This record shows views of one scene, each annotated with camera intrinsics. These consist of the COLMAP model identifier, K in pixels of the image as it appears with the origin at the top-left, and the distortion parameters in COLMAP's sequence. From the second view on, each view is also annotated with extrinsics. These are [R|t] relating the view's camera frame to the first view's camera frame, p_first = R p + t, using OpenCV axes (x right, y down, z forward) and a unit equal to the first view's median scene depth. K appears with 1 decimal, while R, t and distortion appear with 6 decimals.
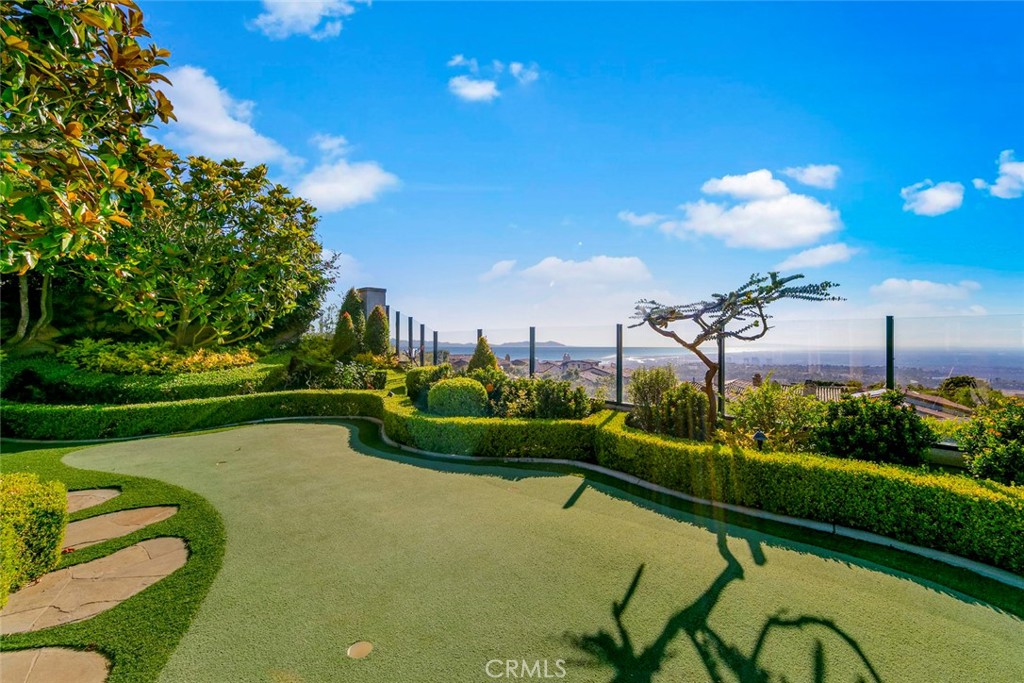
lens RADIAL K [[416.3, 0, 511.7], [0, 416.3, 349.2], [0, 0, 1]] dist [-0.000273, -0.000134]
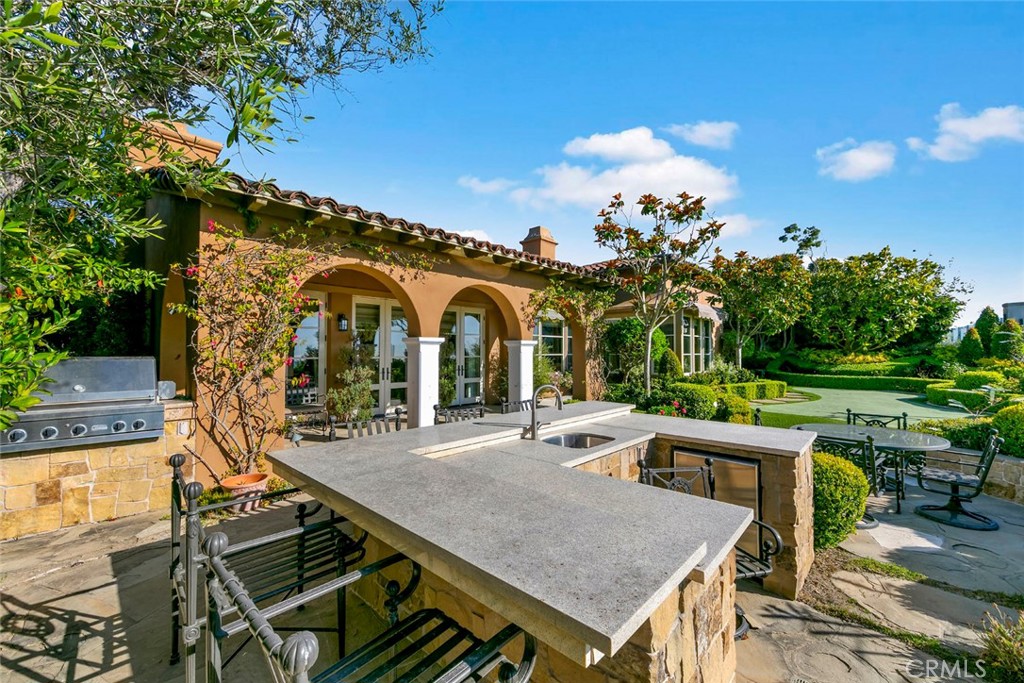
lens RADIAL K [[416.3, 0, 511.7], [0, 416.3, 349.2], [0, 0, 1]] dist [-0.000273, -0.000134]
pose [[0.113100, -0.000498, -0.993583, 1.040599], [-0.011270, 0.999935, -0.001785, 0.003653], [0.993520, 0.011400, 0.113087, -0.846179]]
